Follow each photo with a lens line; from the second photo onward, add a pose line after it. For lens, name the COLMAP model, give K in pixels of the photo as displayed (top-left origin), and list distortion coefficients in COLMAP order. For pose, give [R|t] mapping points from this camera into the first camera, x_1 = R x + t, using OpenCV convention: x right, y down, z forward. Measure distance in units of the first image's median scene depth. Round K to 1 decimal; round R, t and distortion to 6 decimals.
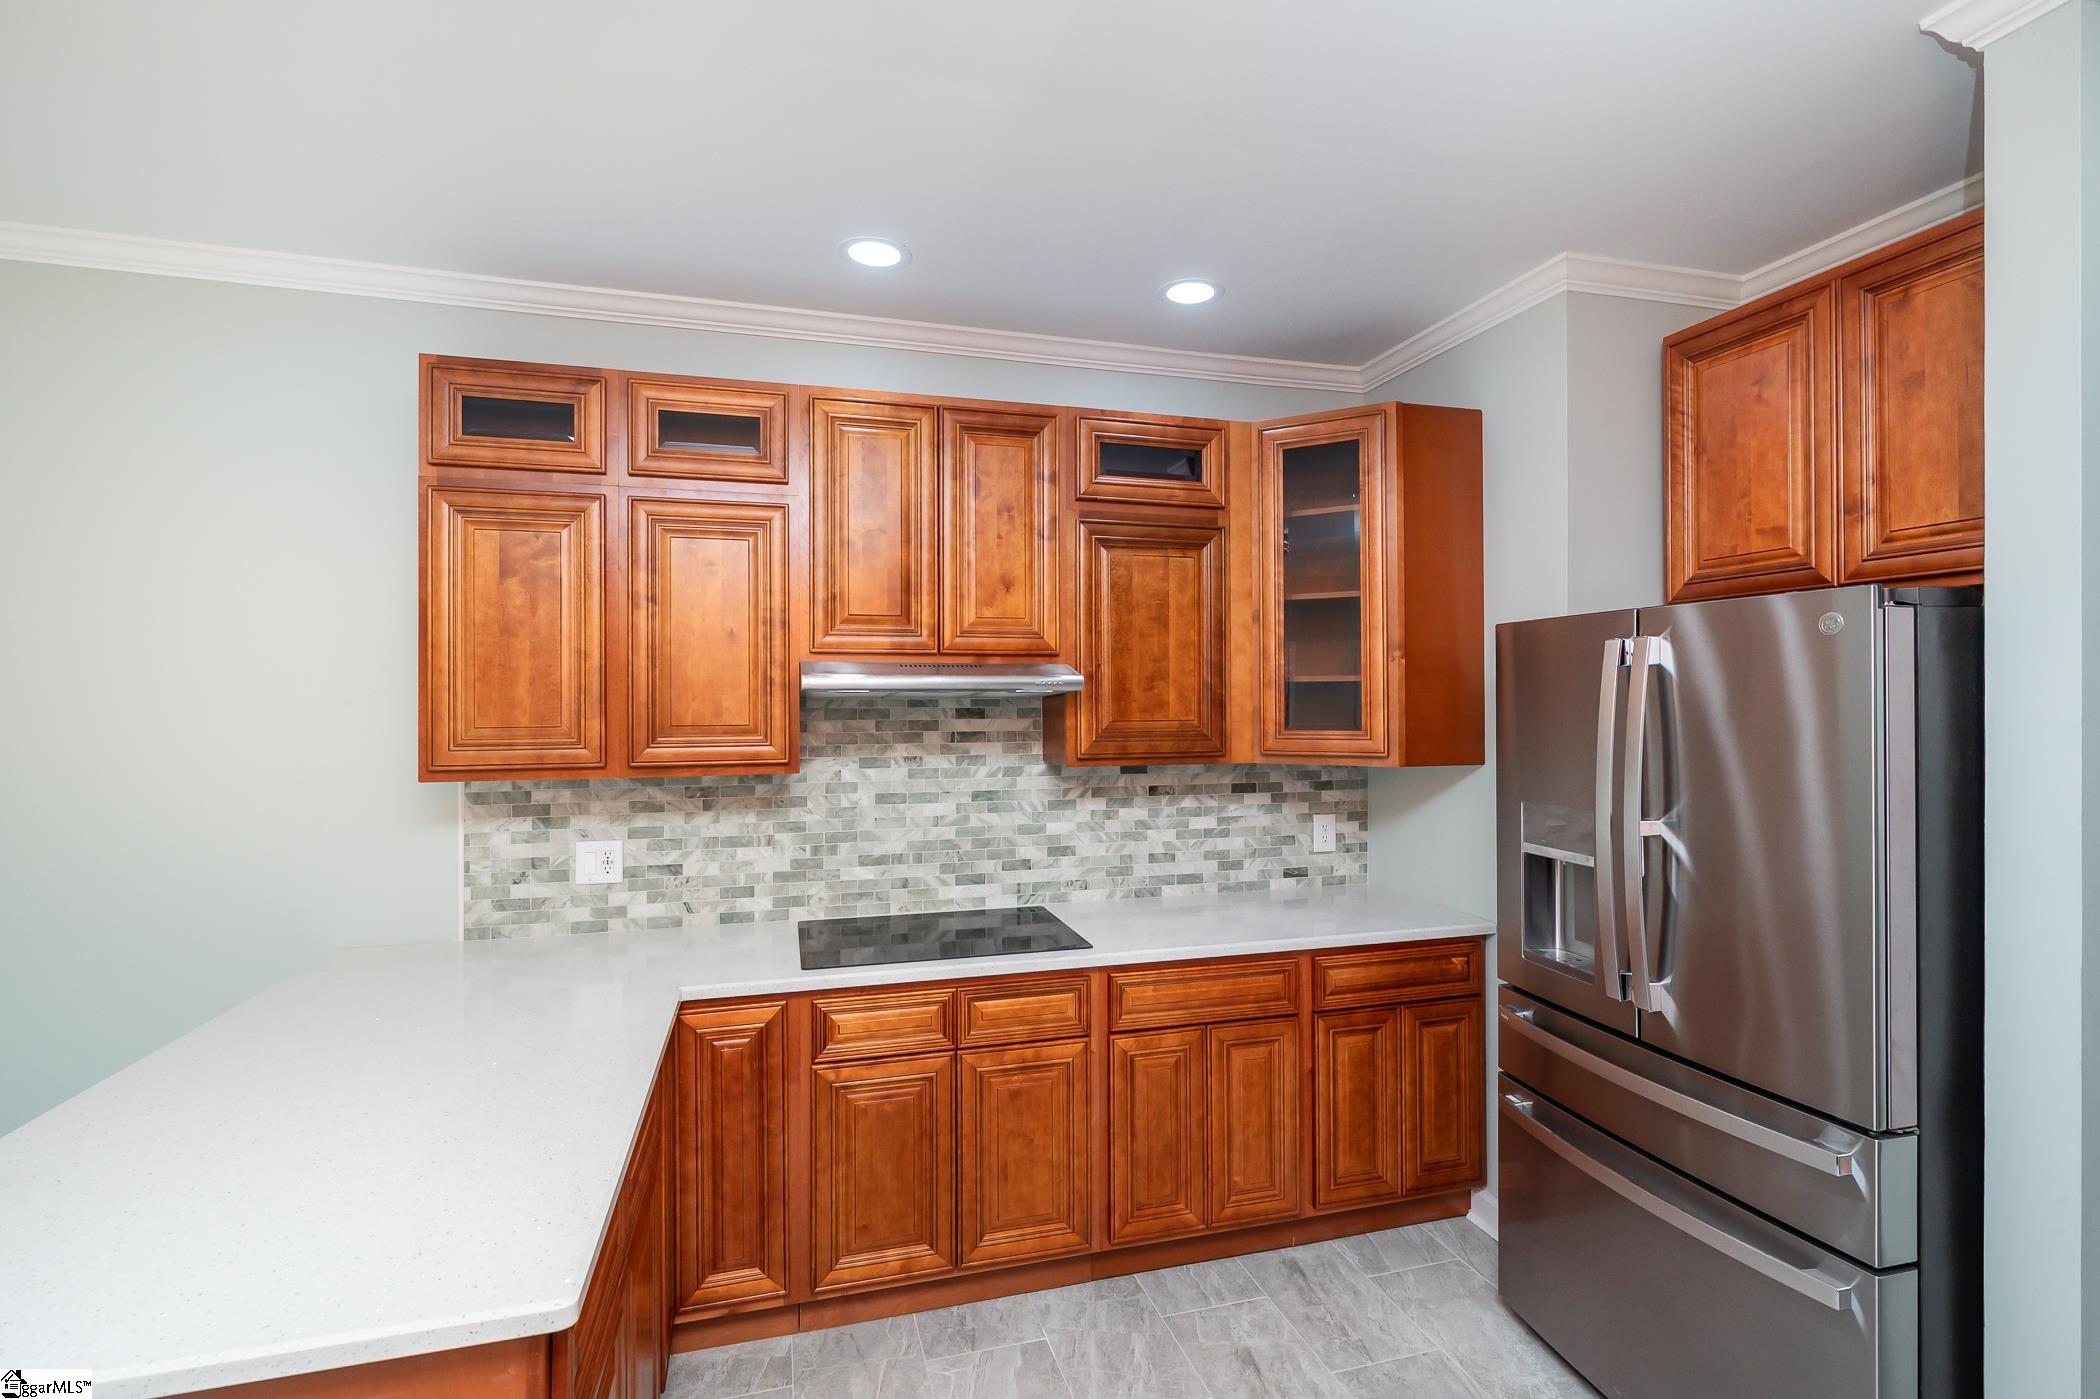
lens RADIAL K [[966.4, 0, 1050.0], [0, 966.4, 699.5], [0, 0, 1]] dist [-0.000356, -0.000233]
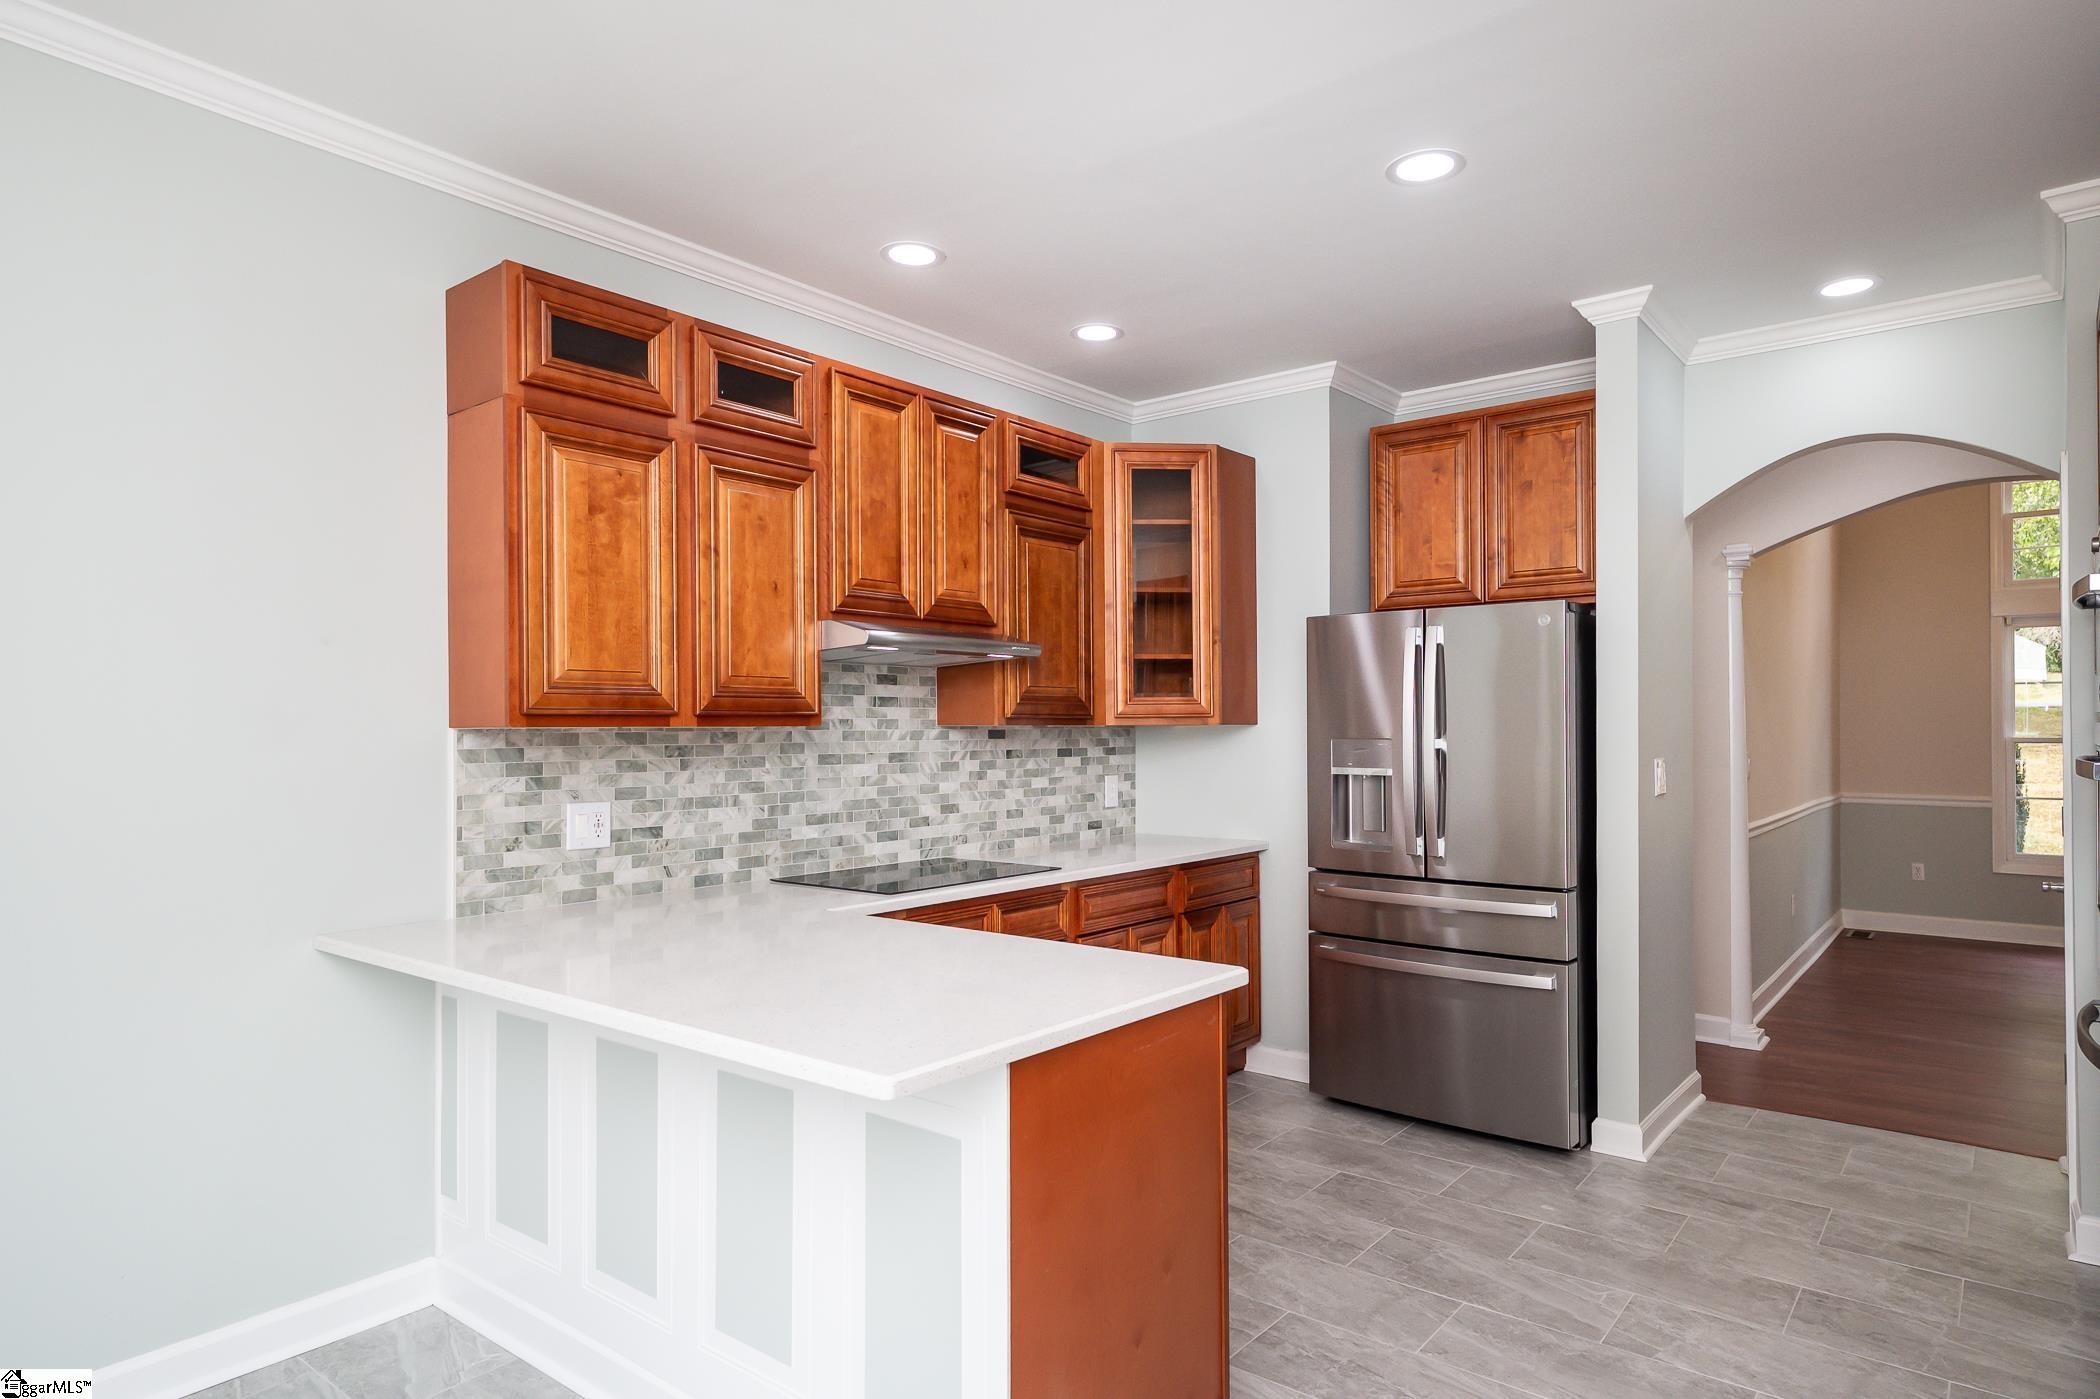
lens RADIAL K [[1214.2, 0, 1053.6], [0, 1214.2, 723.6], [0, 0, 1]] dist [0.035657, 0.000349]
pose [[0.815898, 0.001527, 0.578194, -0.745144], [0.002826, 0.999974, -0.006628, 0.075935], [-0.578189, 0.007041, 0.815872, -0.205664]]
